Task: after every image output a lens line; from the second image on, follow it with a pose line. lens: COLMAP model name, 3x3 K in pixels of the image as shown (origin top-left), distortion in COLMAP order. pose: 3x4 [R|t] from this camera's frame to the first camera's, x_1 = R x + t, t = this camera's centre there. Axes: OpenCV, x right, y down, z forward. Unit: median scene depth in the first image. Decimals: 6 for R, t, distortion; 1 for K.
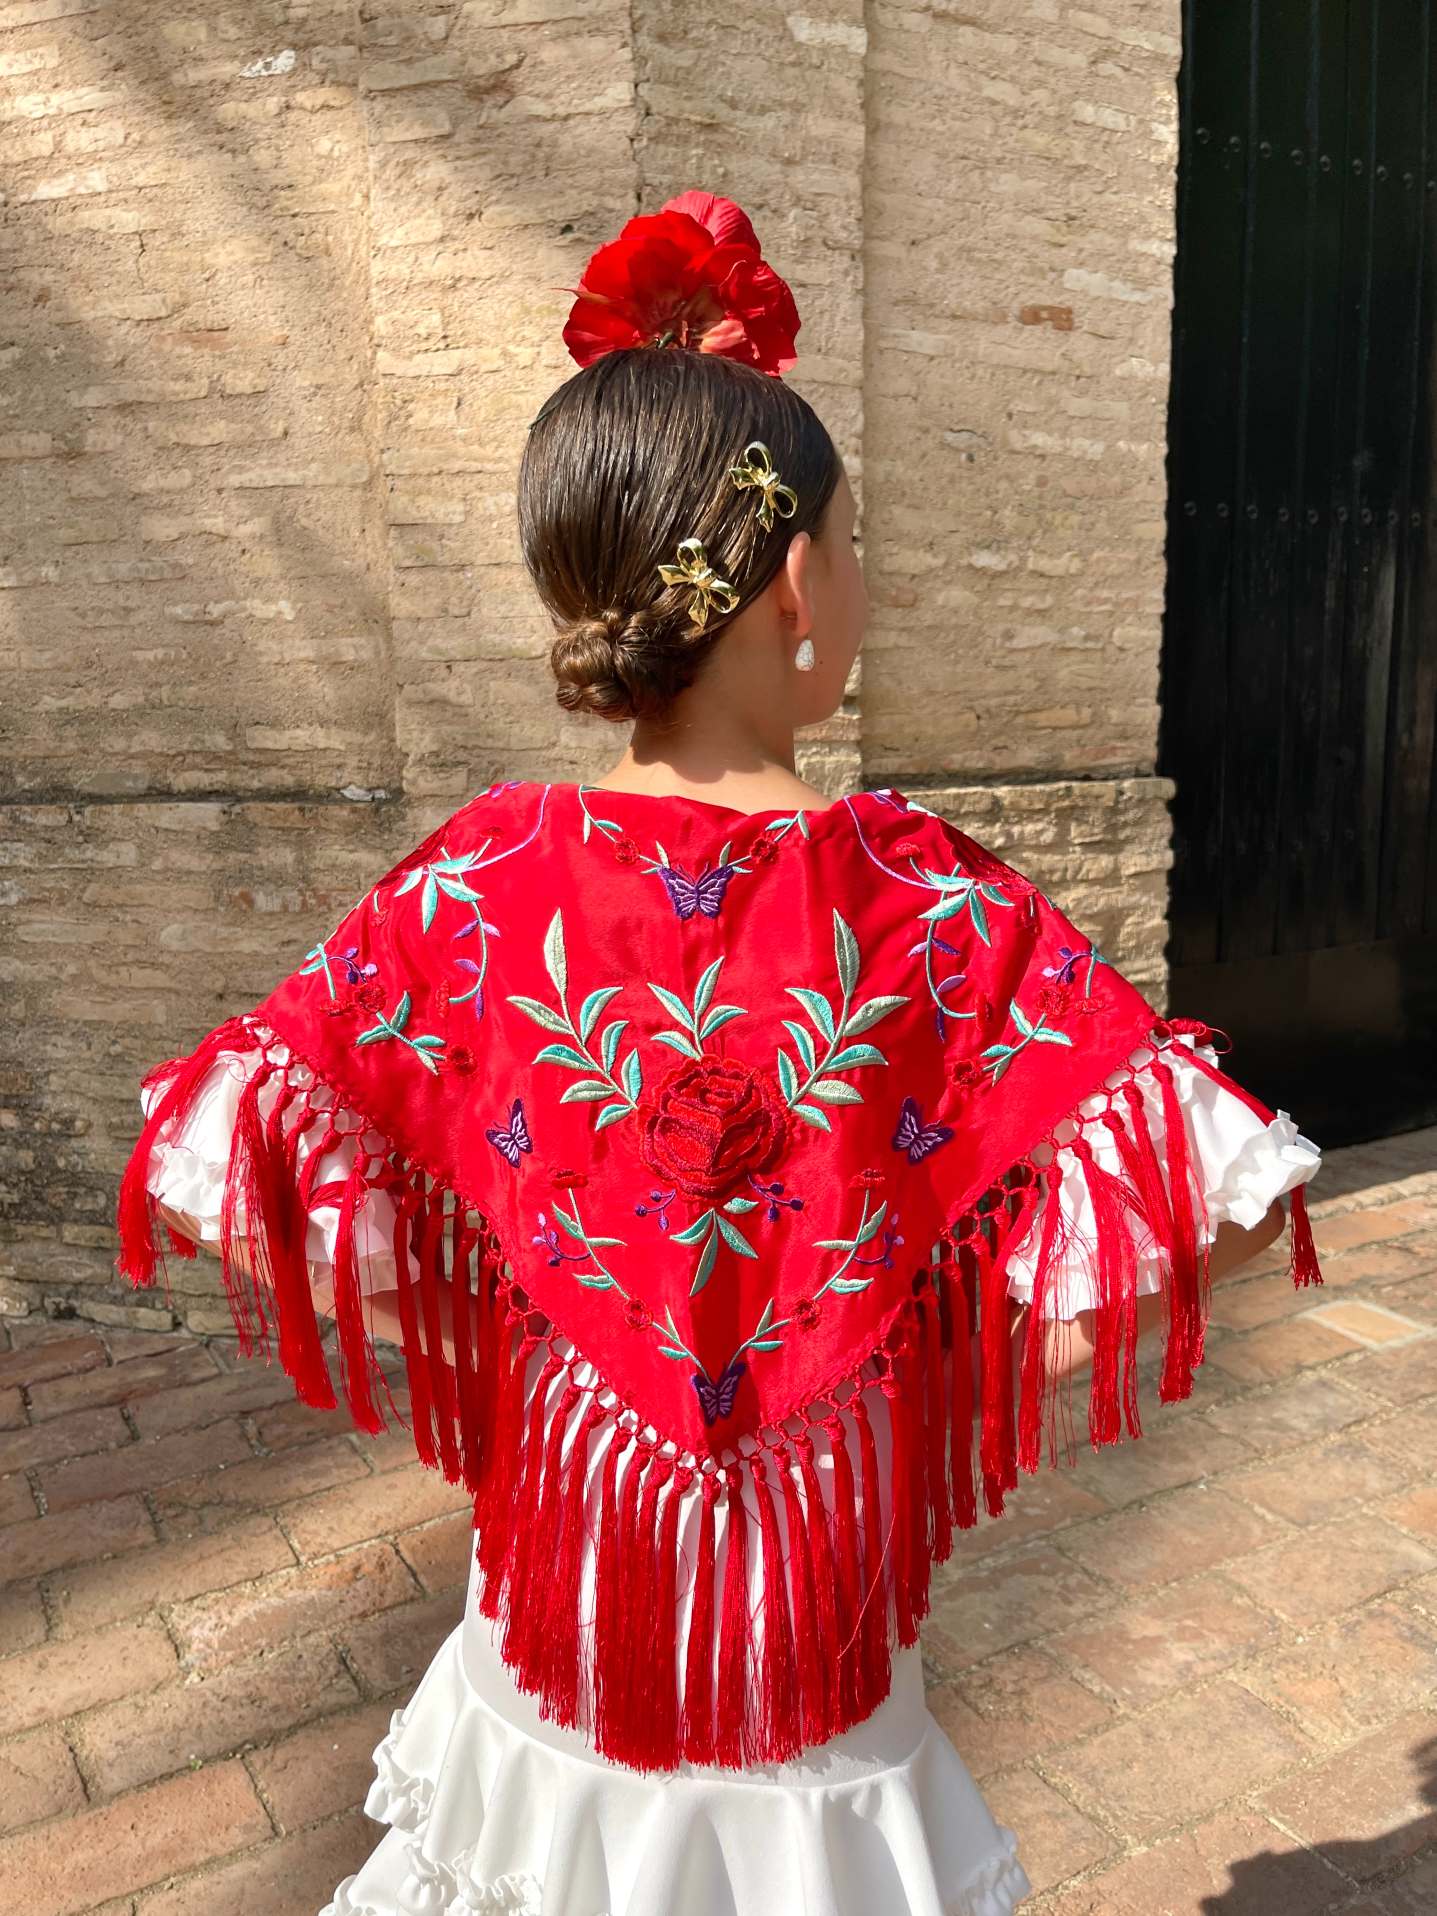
lens RADIAL K [[1455.3, 0, 716.5], [0, 1455.3, 919.8], [0, 0, 1]] dist [-0.000143, -0.053600]
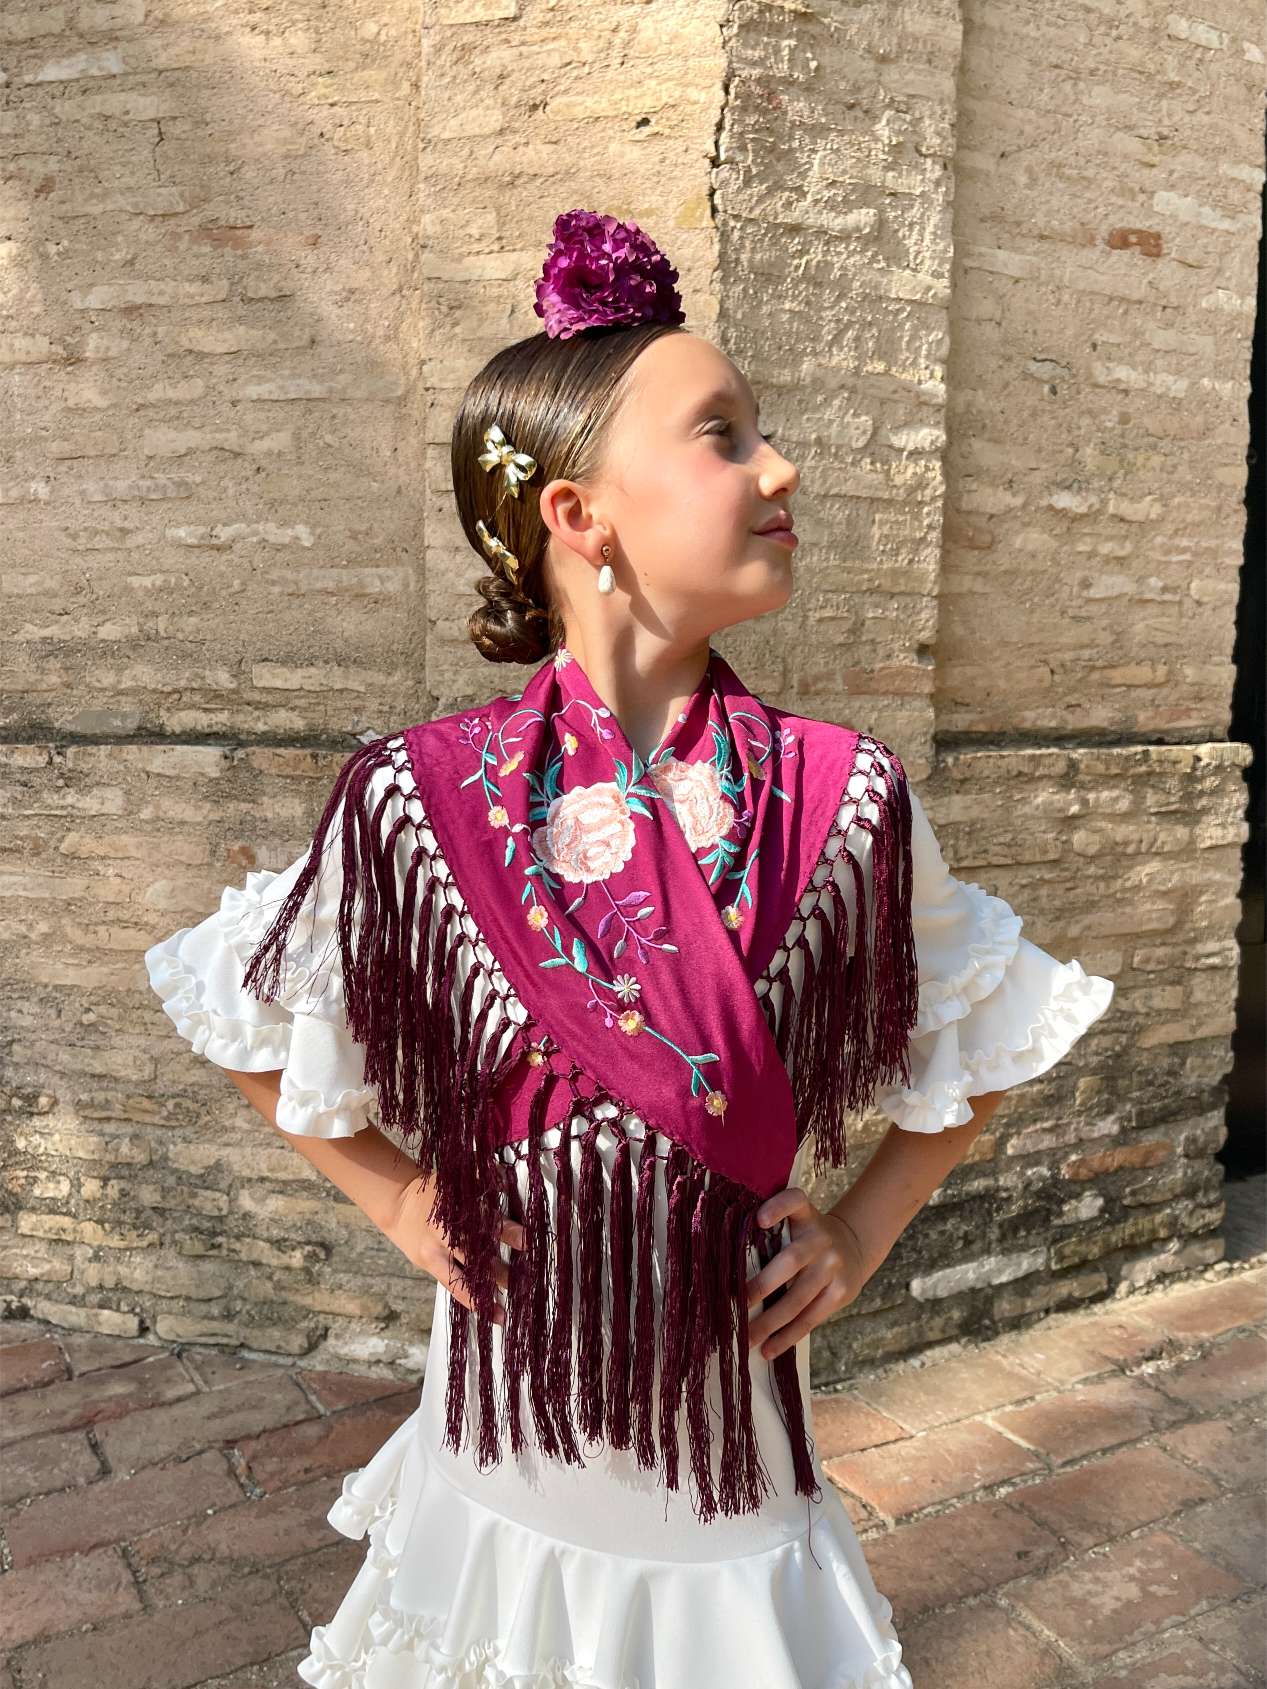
lens RADIAL K [[1465.0, 0, 632.2], [0, 1465.0, 804.6], [0, 0, 1]] dist [-0.017839, -0.012190]
pose [[0.999722, 0.023198, 0.004164, -0.089931], [-0.022973, 0.998595, -0.047758, -0.007216], [-0.005267, 0.047649, 0.998850, 0.097670]]
